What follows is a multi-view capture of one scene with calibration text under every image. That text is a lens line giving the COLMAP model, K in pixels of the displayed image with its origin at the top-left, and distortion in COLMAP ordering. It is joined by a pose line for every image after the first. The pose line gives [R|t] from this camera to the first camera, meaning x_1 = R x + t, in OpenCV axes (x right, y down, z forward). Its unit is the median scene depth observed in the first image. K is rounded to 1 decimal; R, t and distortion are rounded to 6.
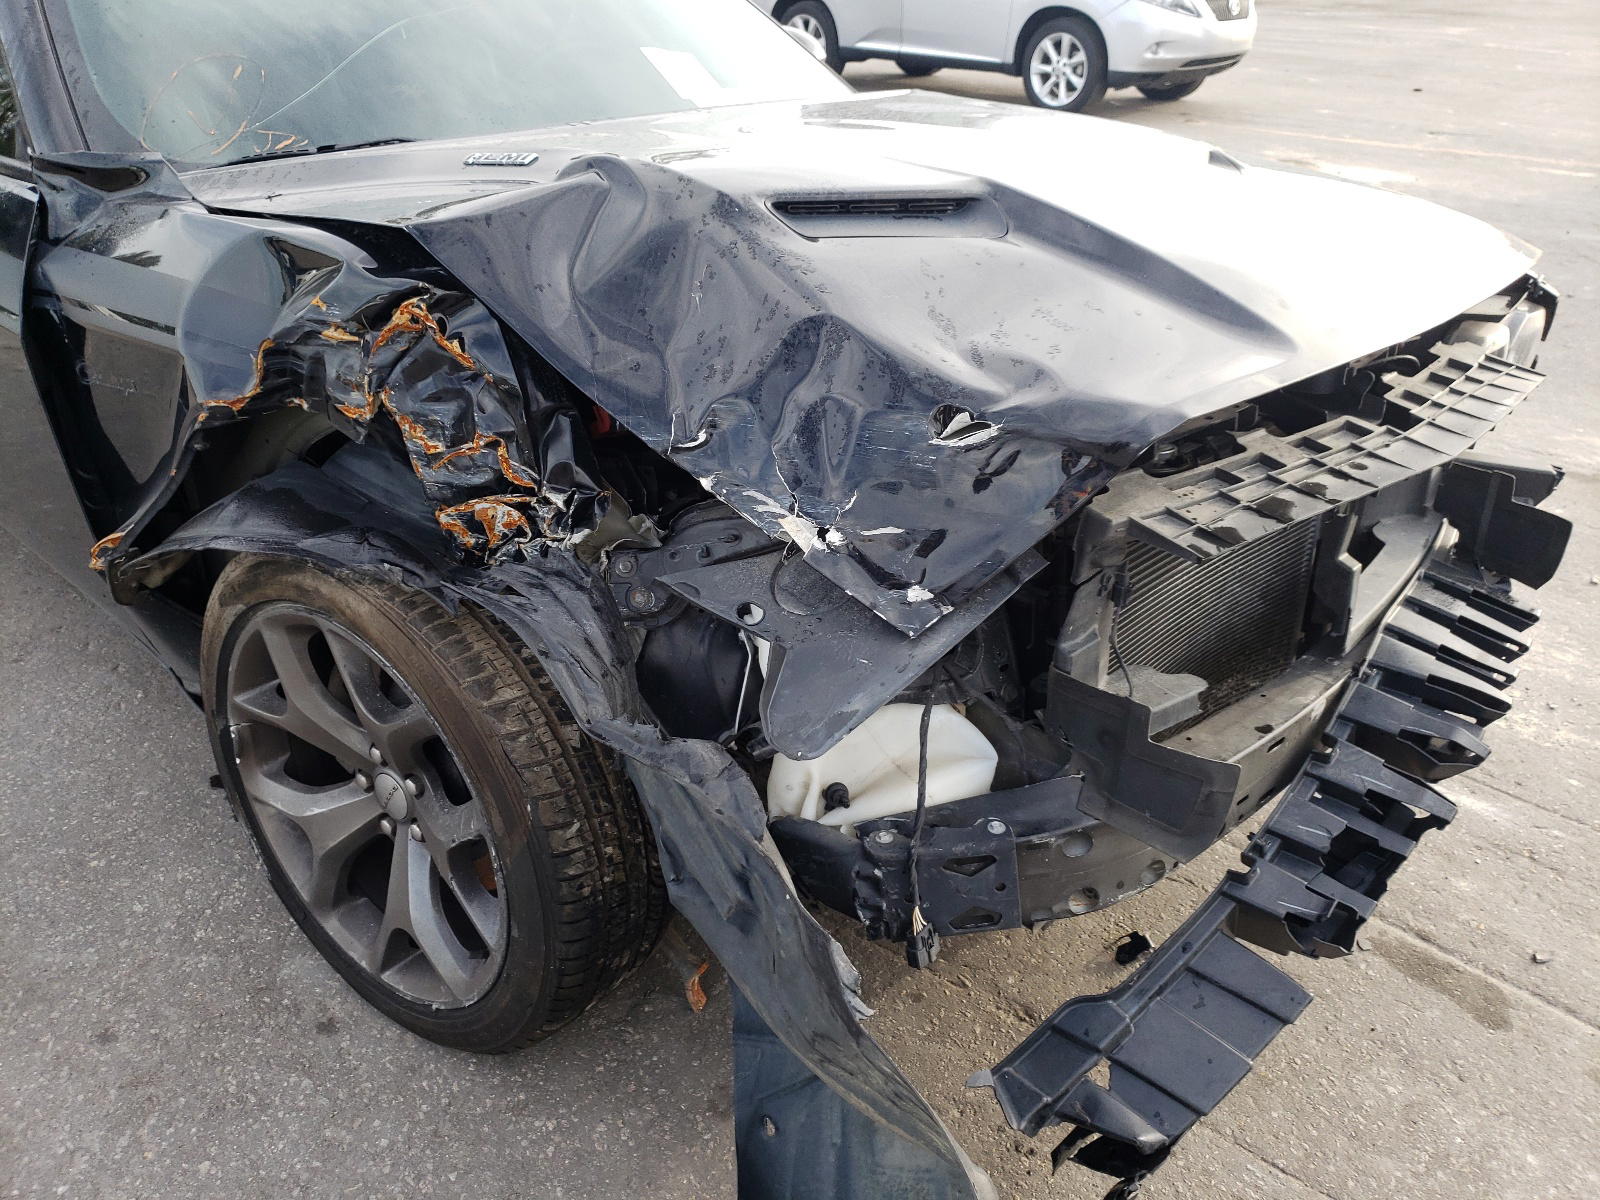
lens RADIAL K [[1239.9, 0, 811.2], [0, 1239.9, 596.9], [0, 0, 1]] dist [0.015012, 0.000945]
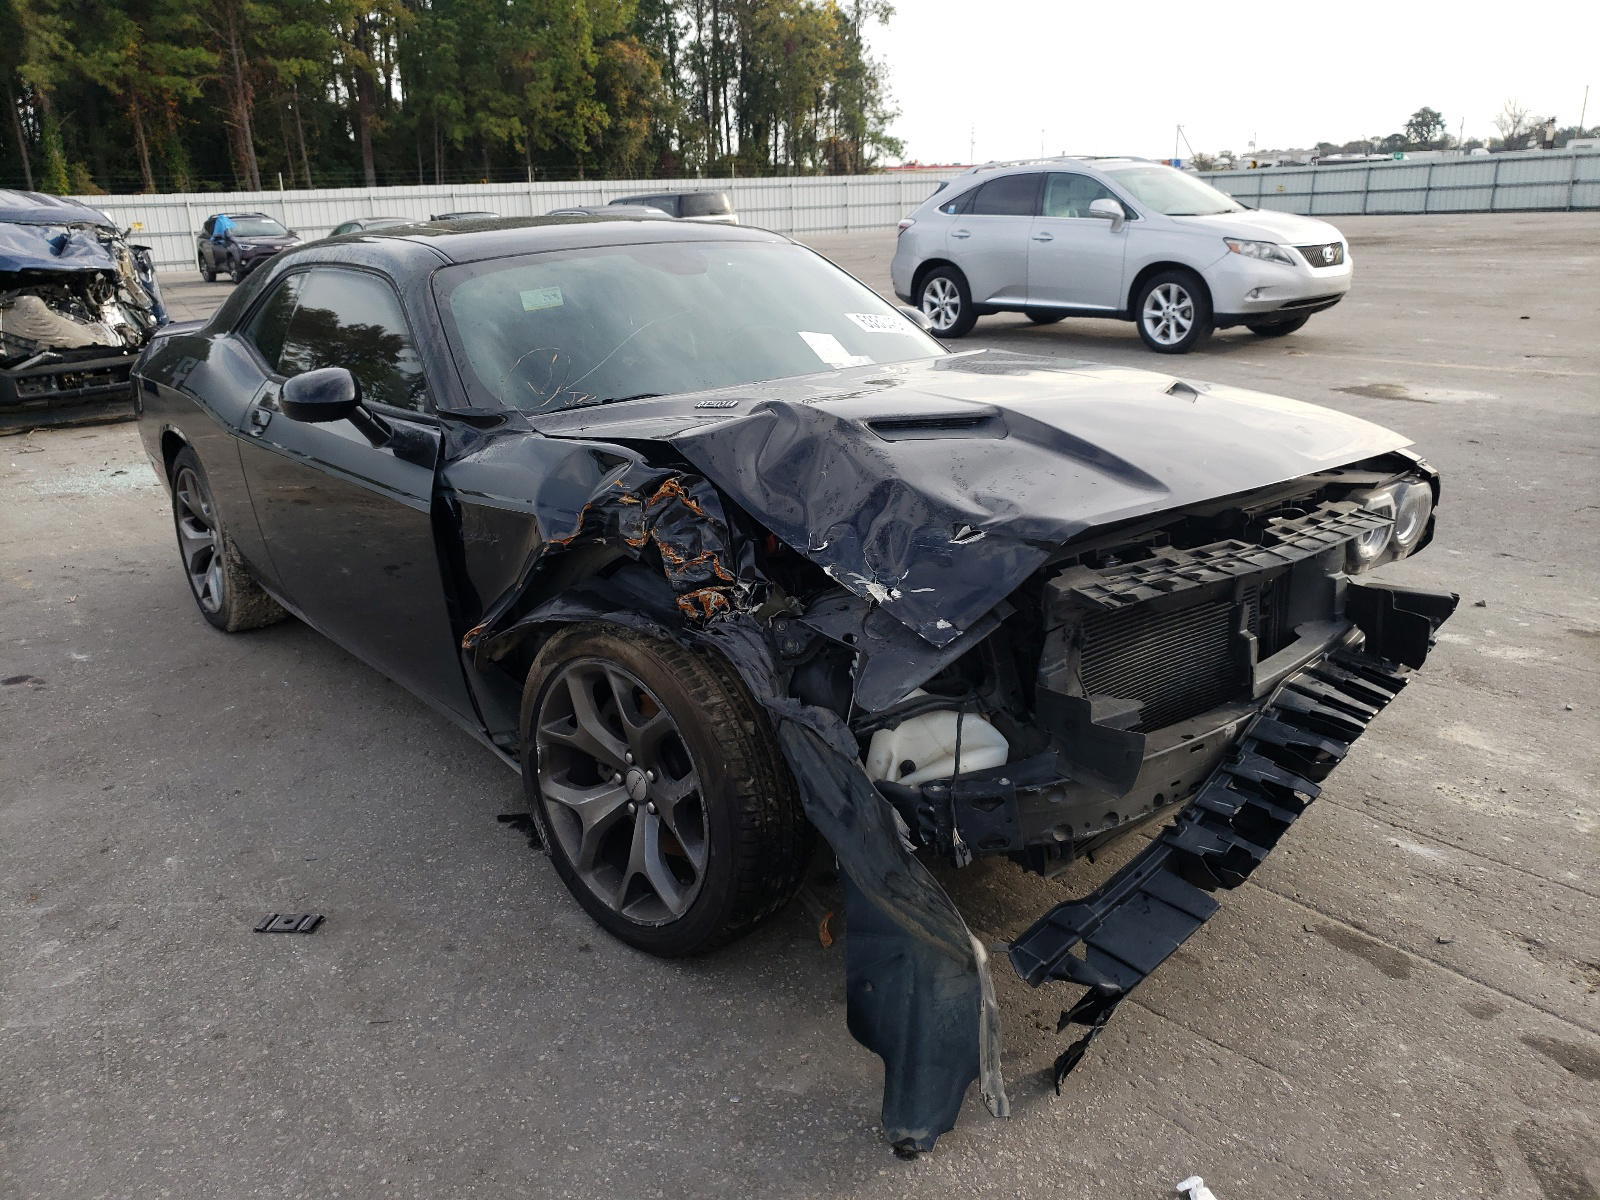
lens RADIAL K [[1327.7, 0, 800.0], [0, 1327.7, 600.0], [0, 0, 1]] dist [0.070068, -0.138157]
pose [[0.991171, -0.012118, -0.132033, 0.108927], [-0.012992, 0.982146, -0.187673, 0.264500], [0.131950, 0.187732, 0.973317, -0.741607]]
